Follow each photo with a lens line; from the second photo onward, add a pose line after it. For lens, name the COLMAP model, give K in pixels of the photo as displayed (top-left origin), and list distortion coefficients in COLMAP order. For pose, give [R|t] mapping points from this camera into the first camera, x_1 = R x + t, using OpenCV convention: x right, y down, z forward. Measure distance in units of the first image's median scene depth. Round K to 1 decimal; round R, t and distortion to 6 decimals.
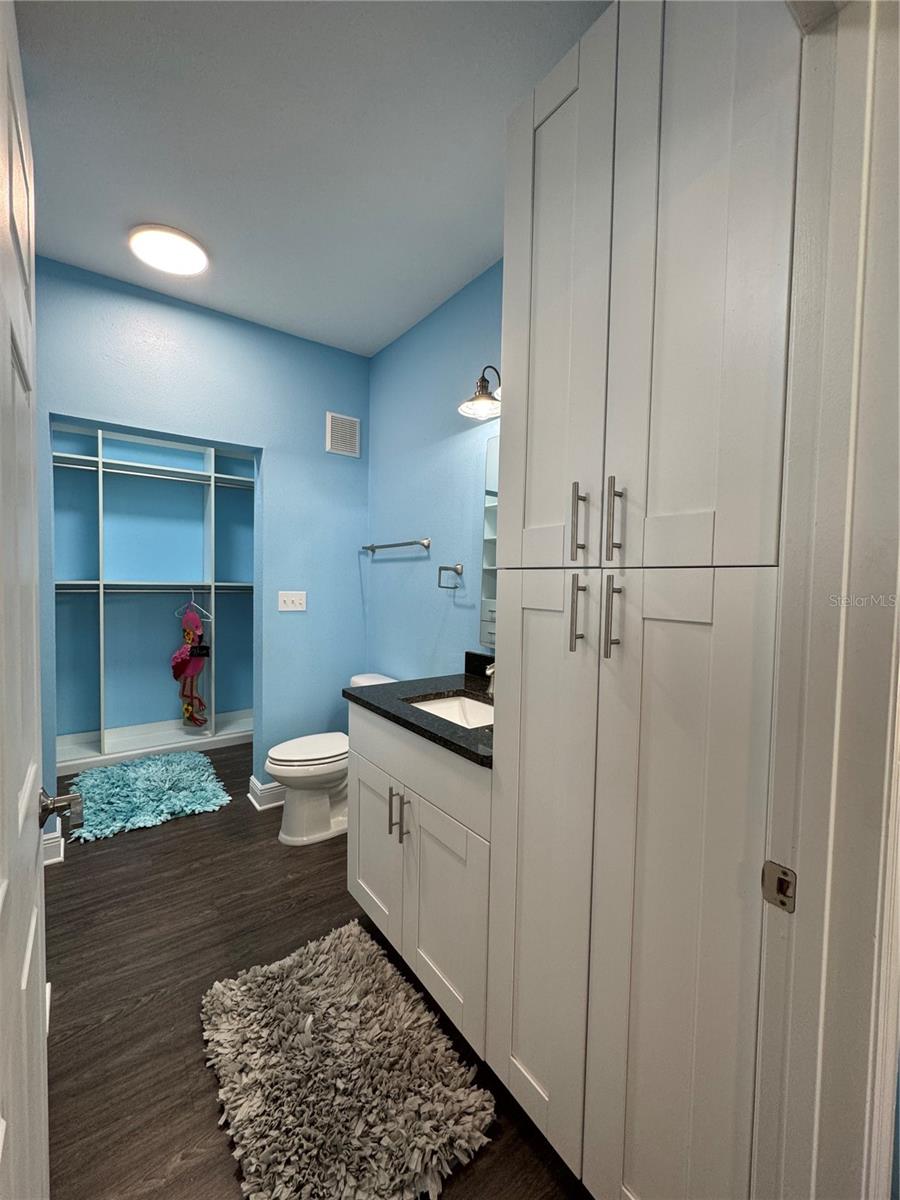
lens RADIAL K [[479.2, 0, 446.8], [0, 479.2, 597.0], [0, 0, 1]] dist [-0.004091, 0.000412]
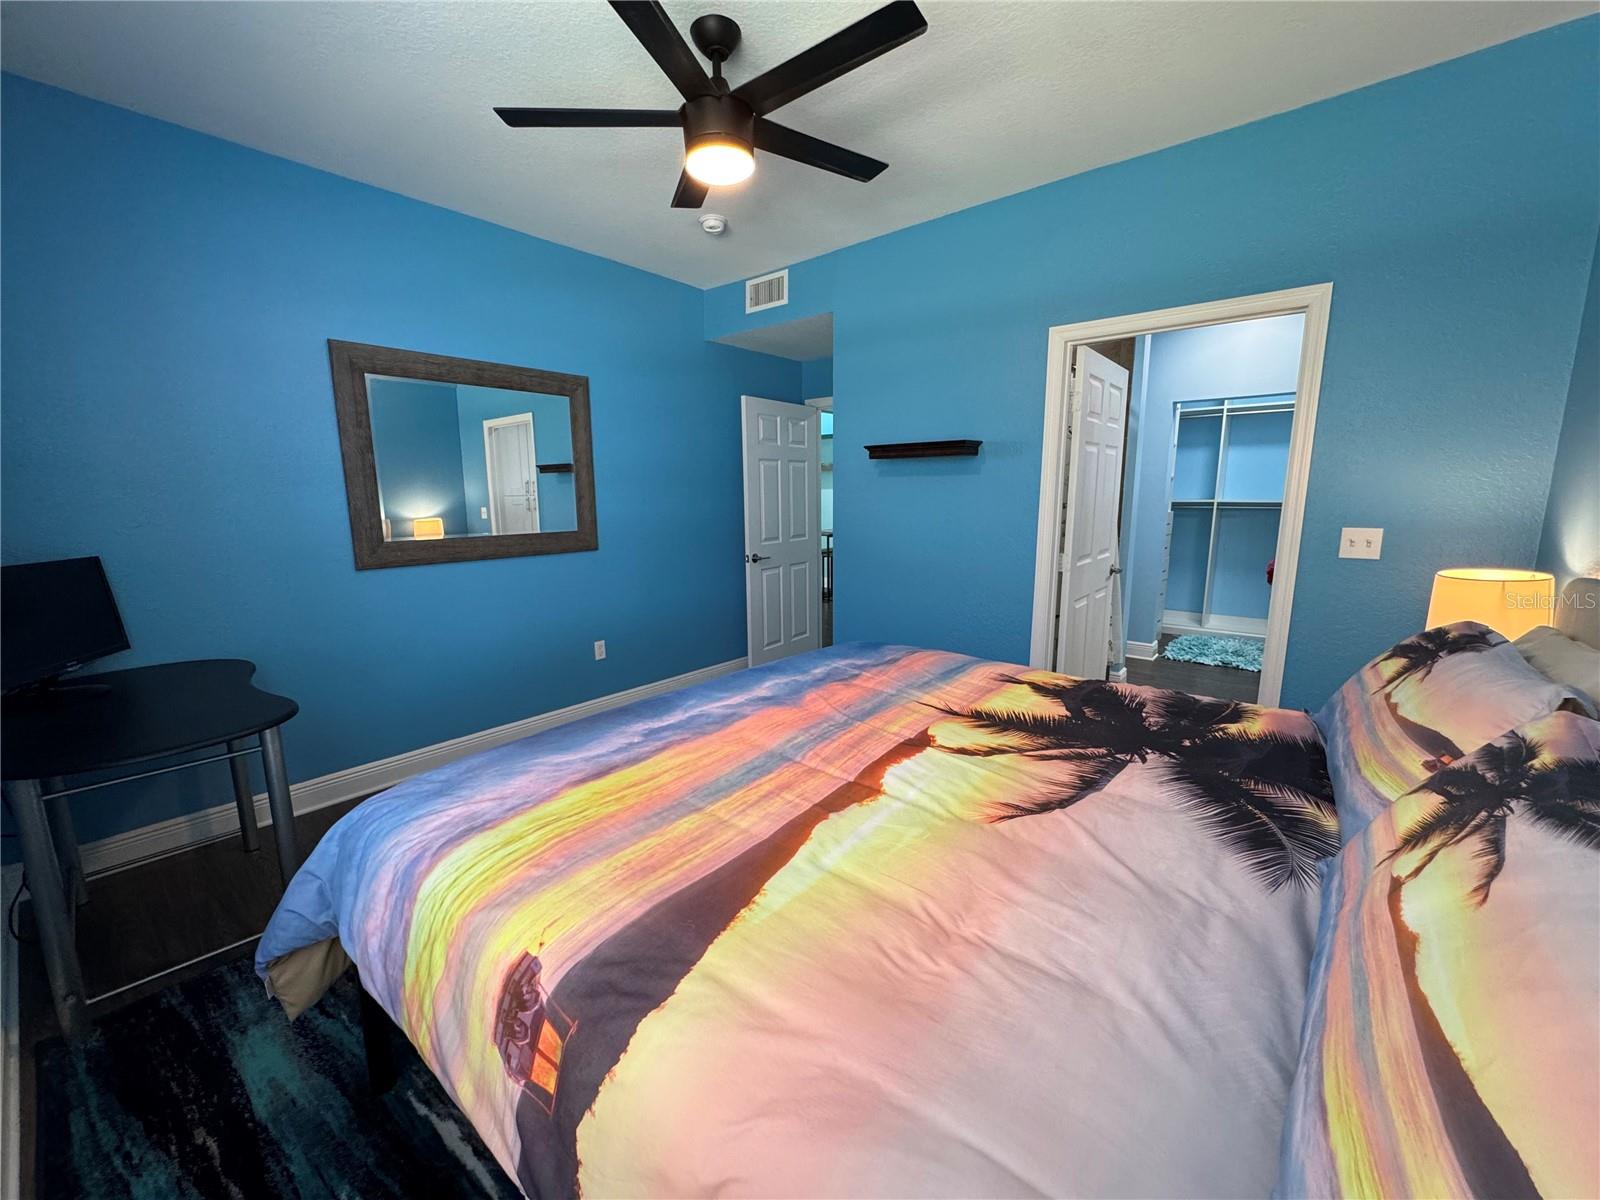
lens RADIAL K [[638.9, 0, 803.0], [0, 638.9, 603.4], [0, 0, 1]] dist [-0.004091, 0.000412]
pose [[0.241767, 0.148443, -0.958913, 1.255650], [-0.021795, 0.988811, 0.147576, 0.025176], [0.970090, -0.014779, 0.242297, -0.930504]]
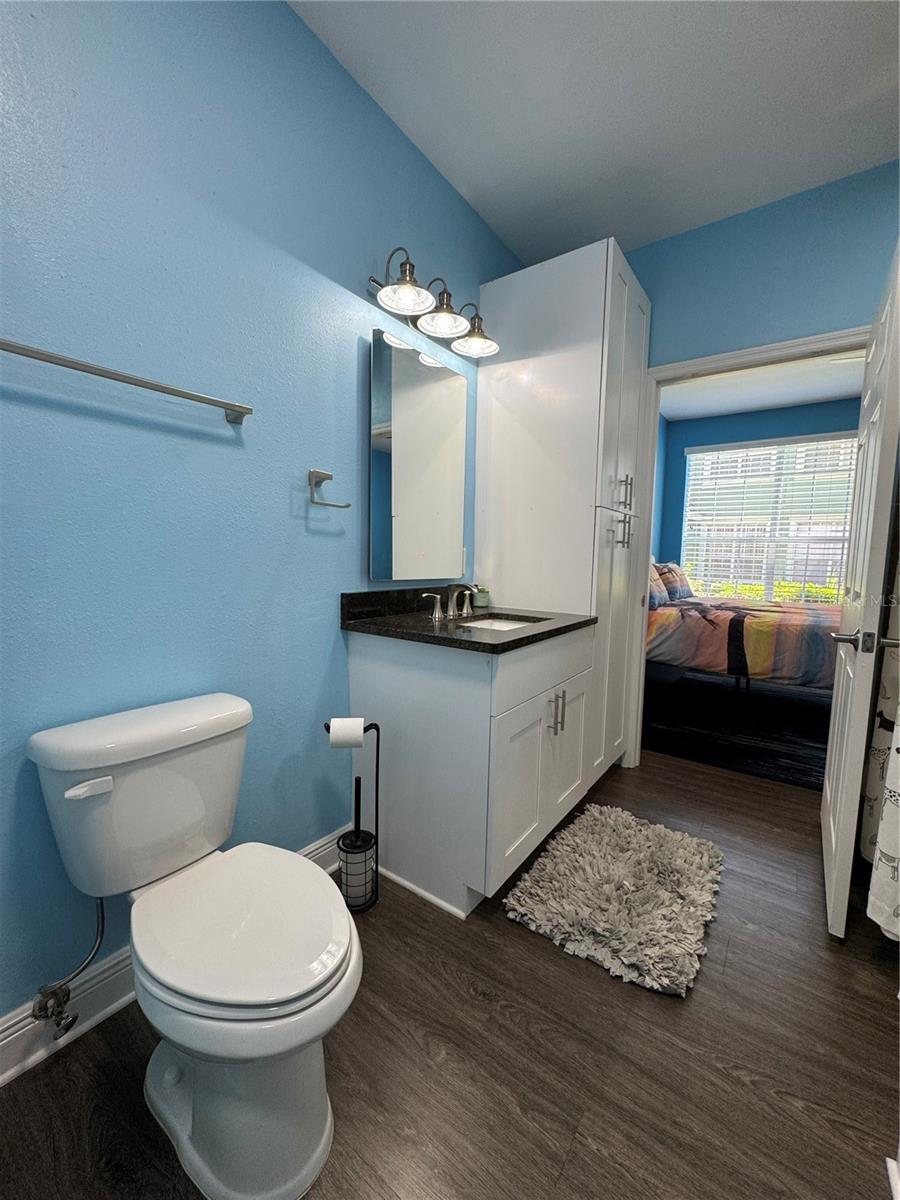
lens RADIAL K [[479.2, 0, 454.9], [0, 479.2, 598.2], [0, 0, 1]] dist [-0.004091, 0.000412]
pose [[-0.315746, -0.112778, 0.942118, -0.823301], [0.003737, 0.992756, 0.120092, 0.035563], [-0.948837, 0.041439, -0.313037, 1.216233]]
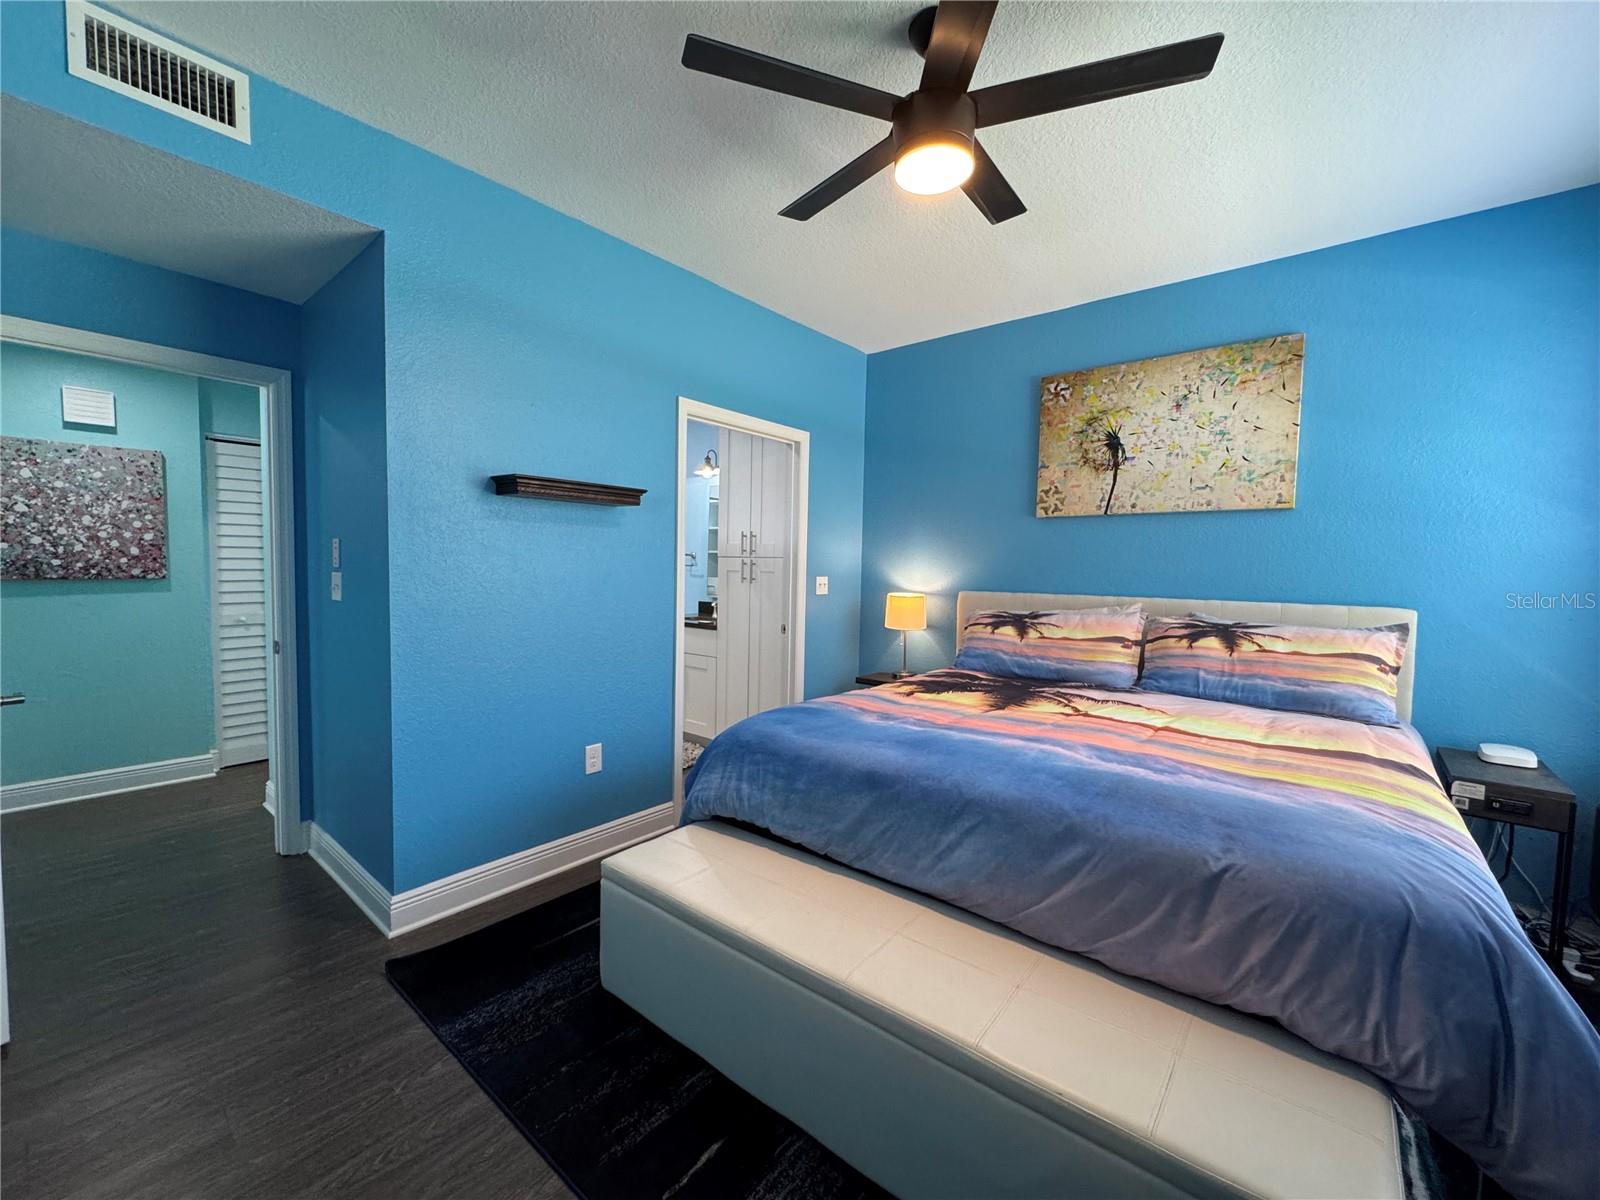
lens RADIAL K [[638.9, 0, 801.2], [0, 638.9, 599.9], [0, 0, 1]] dist [-0.004091, 0.000412]
pose [[0.968775, -0.014654, 0.247506, -0.206118], [0.008894, 0.999663, 0.024373, 0.062185], [-0.247780, -0.021411, 0.968580, -1.607643]]
